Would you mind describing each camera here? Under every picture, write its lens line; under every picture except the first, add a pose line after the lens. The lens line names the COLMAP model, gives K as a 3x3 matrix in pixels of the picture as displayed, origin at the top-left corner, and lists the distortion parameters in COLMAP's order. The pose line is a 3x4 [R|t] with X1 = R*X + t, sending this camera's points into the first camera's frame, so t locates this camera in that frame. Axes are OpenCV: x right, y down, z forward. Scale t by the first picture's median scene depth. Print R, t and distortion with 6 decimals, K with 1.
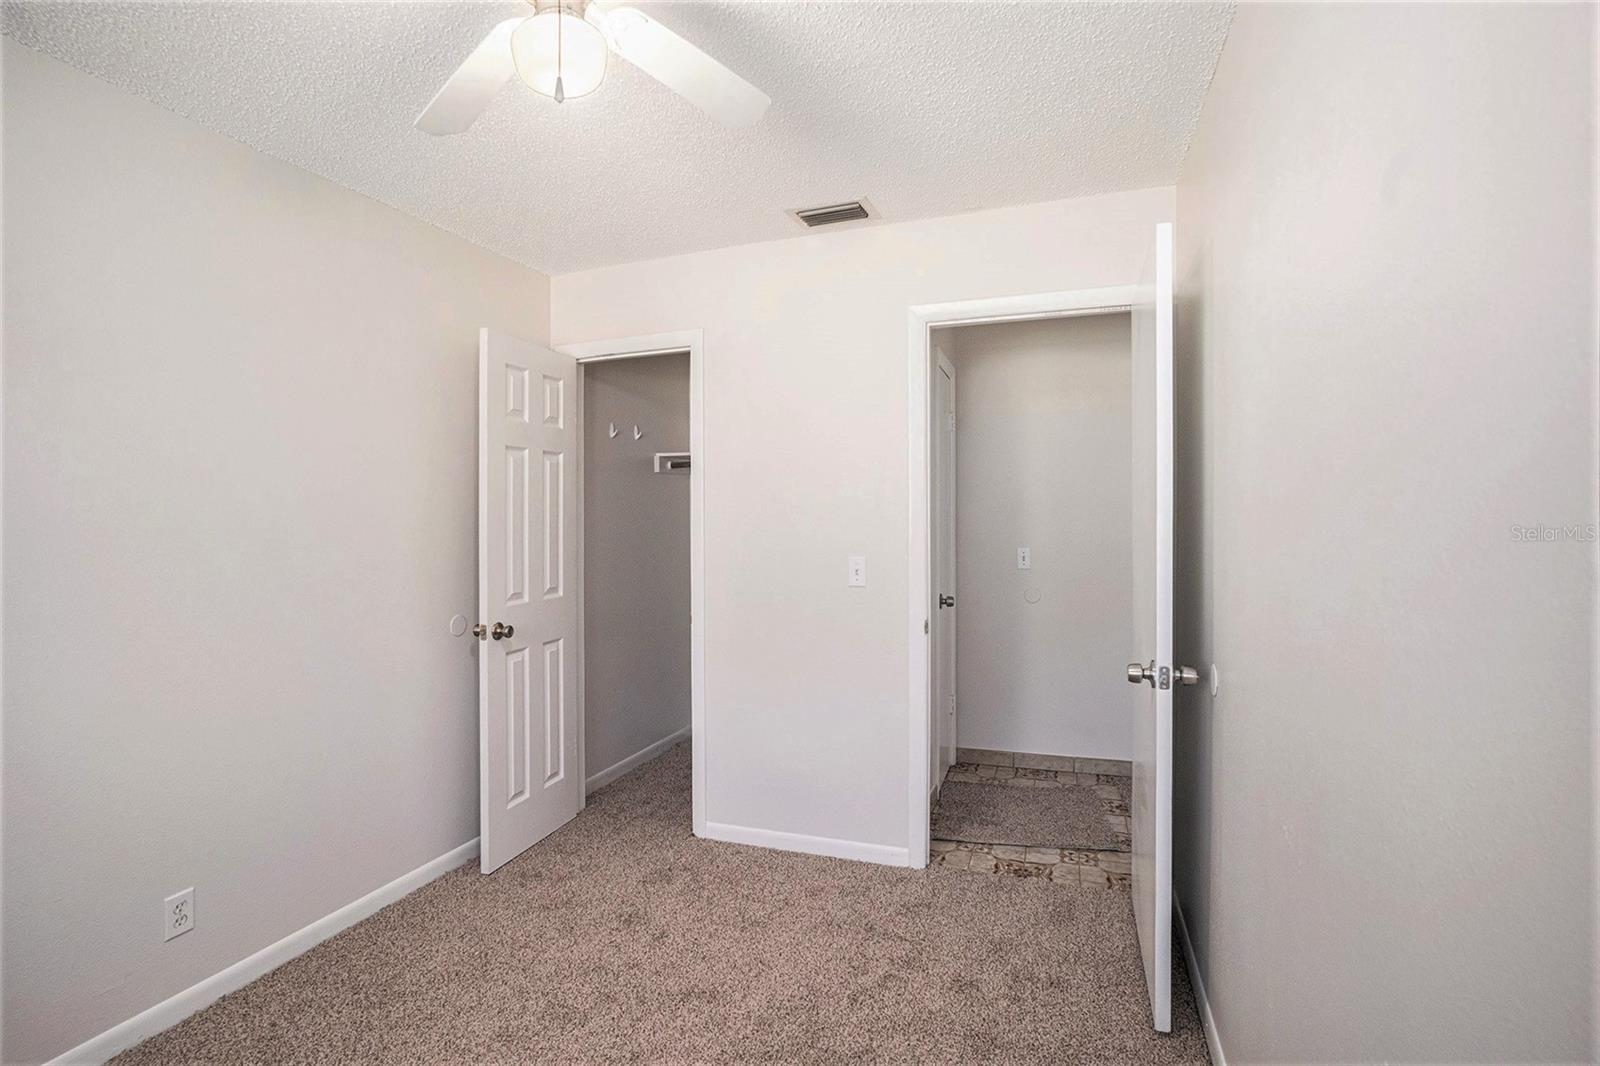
lens RADIAL K [[777.5, 0, 790.1], [0, 777.5, 535.8], [0, 0, 1]] dist [-0.032310, 0.006376]
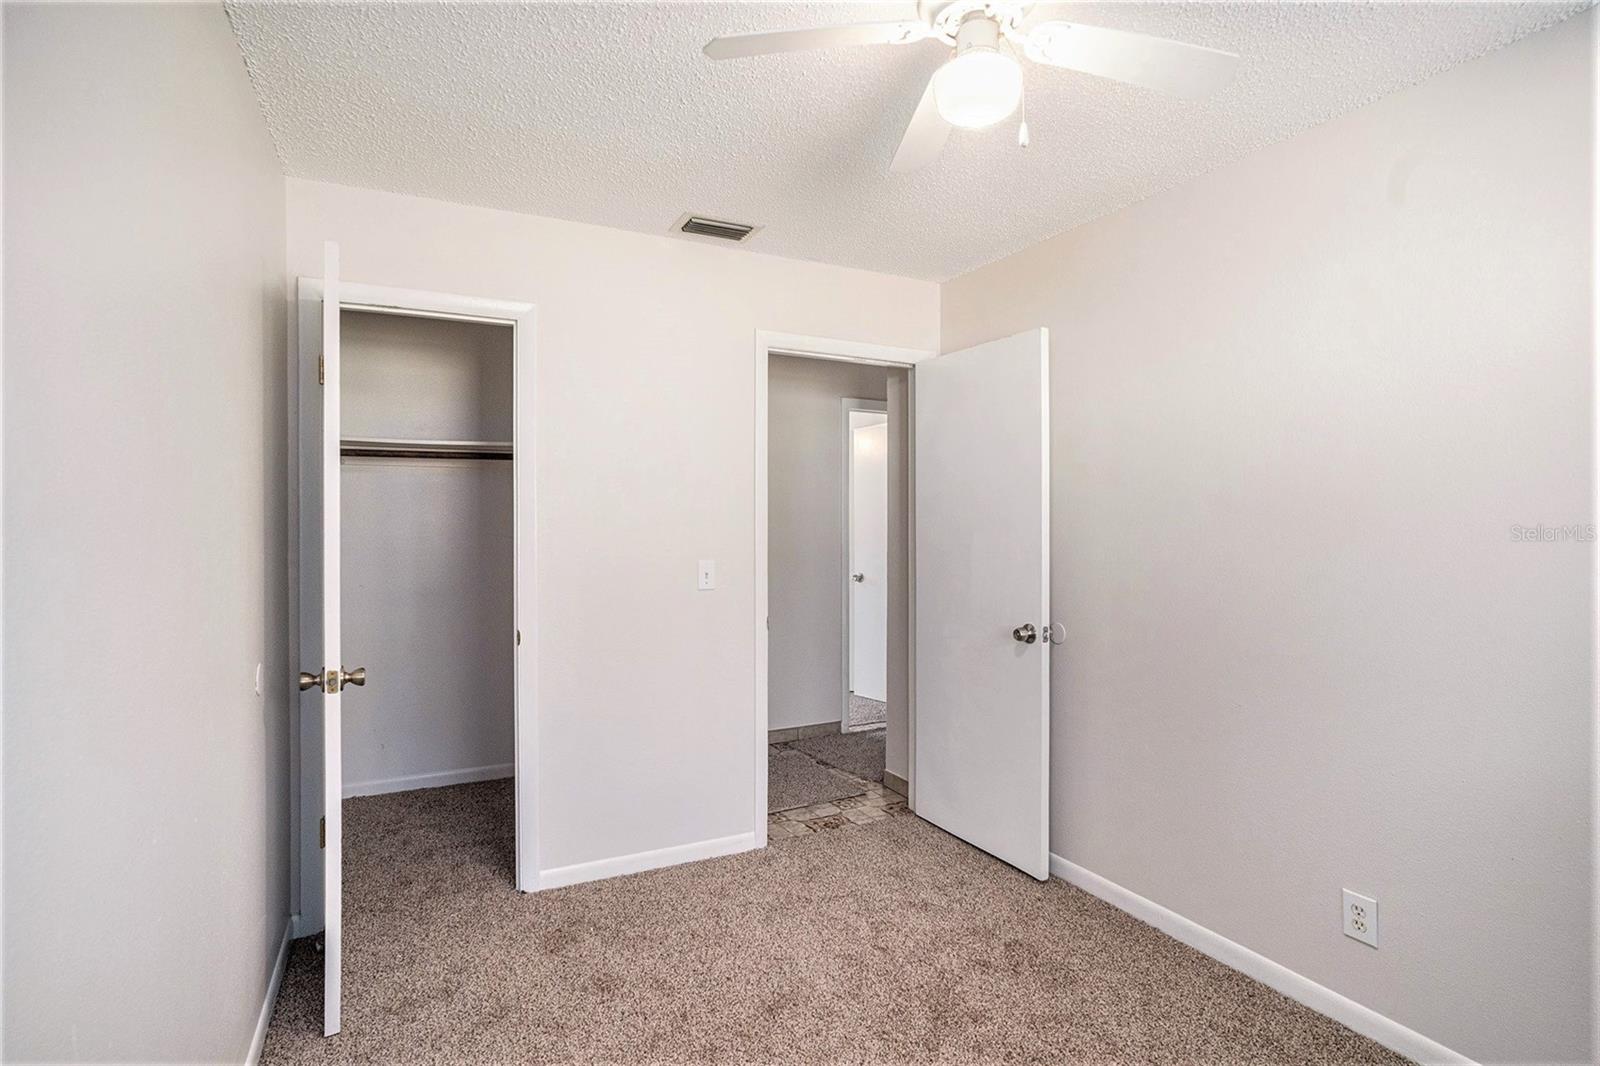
lens RADIAL K [[777.5, 0, 789.5], [0, 777.5, 525.3], [0, 0, 1]] dist [-0.032310, 0.006376]
pose [[0.689213, 0.014040, 0.724423, -0.584975], [0.004461, 0.999711, -0.023620, 0.005277], [-0.724545, 0.019510, 0.688951, 0.212095]]
